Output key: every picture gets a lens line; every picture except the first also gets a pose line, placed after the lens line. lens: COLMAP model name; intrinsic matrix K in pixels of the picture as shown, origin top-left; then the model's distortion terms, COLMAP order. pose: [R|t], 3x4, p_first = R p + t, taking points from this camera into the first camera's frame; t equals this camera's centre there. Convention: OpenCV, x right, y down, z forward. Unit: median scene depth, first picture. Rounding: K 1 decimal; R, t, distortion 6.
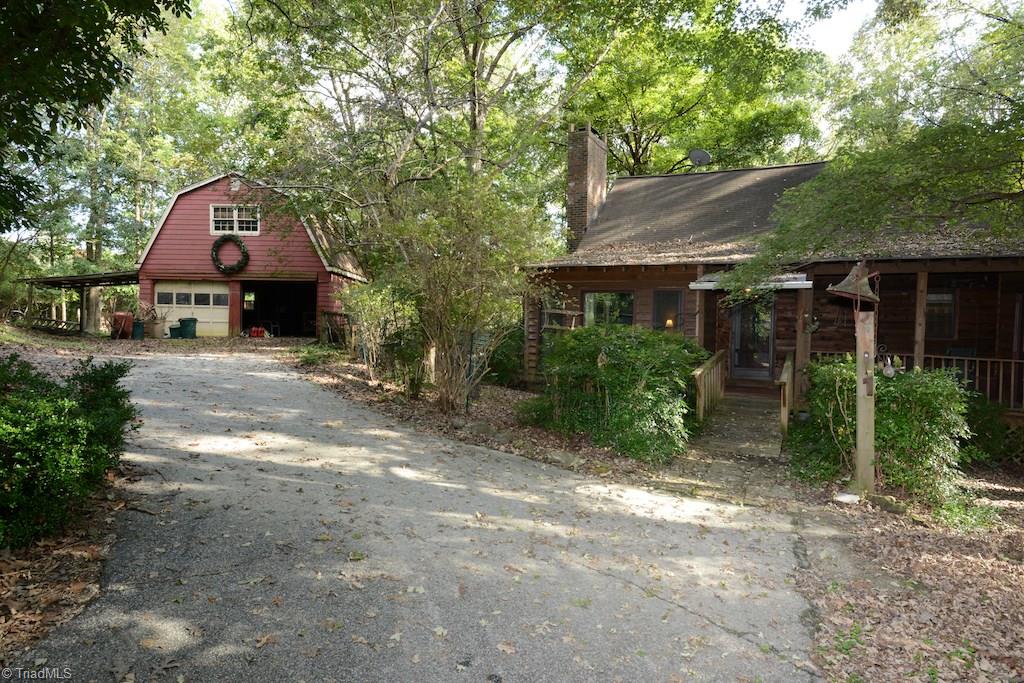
lens RADIAL K [[584.5, 0, 511.6], [0, 584.5, 343.2], [0, 0, 1]] dist [-0.039759, 0.015742]
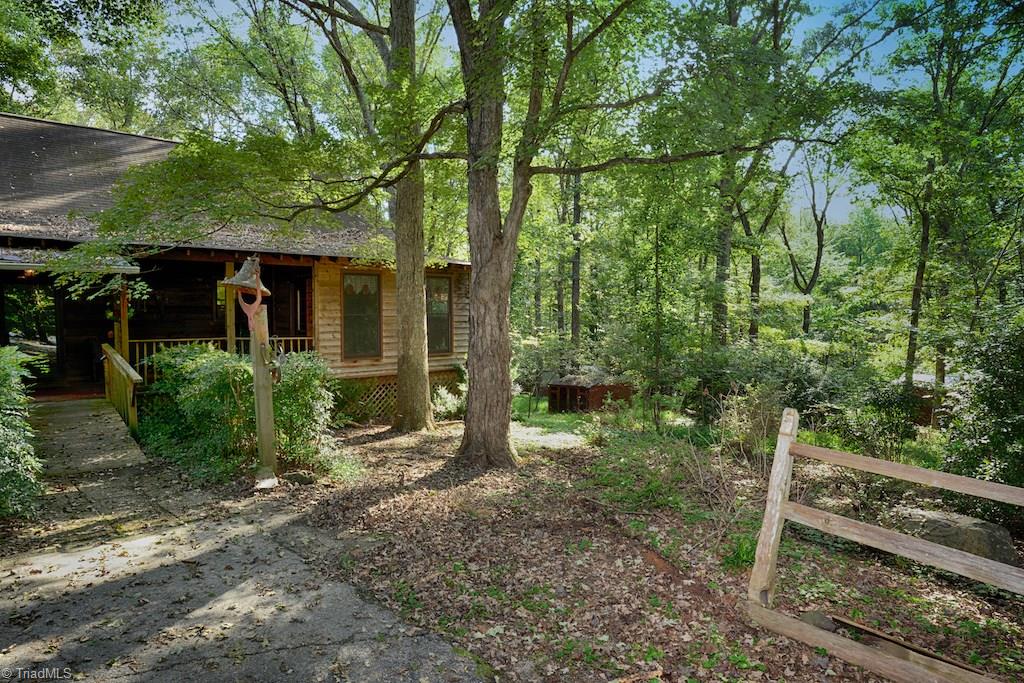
lens RADIAL K [[584.5, 0, 512.5], [0, 584.5, 347.1], [0, 0, 1]] dist [-0.039759, 0.015742]
pose [[0.365523, -0.076538, 0.927650, -0.110793], [0.034527, 0.997043, 0.068659, -0.018755], [-0.930162, 0.006932, 0.367085, 0.098526]]
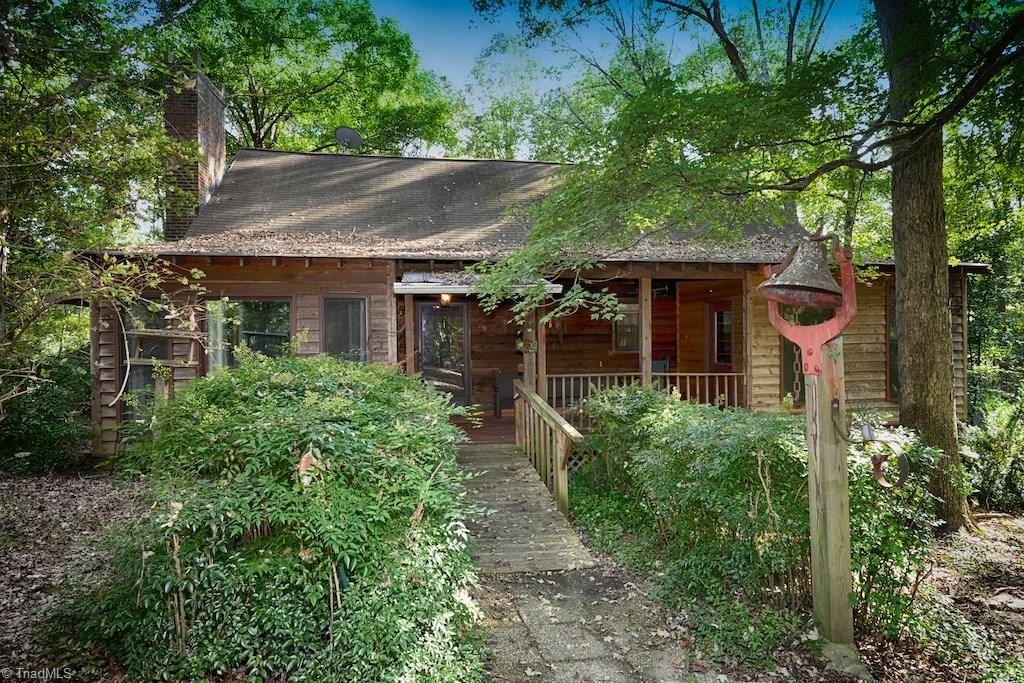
lens RADIAL K [[584.5, 0, 512.7], [0, 584.5, 343.1], [0, 0, 1]] dist [-0.039759, 0.015742]
pose [[0.802417, -0.032698, 0.595867, 0.025543], [0.047214, 0.998846, -0.008770, -0.025759], [-0.594893, 0.035170, 0.803035, 0.398764]]
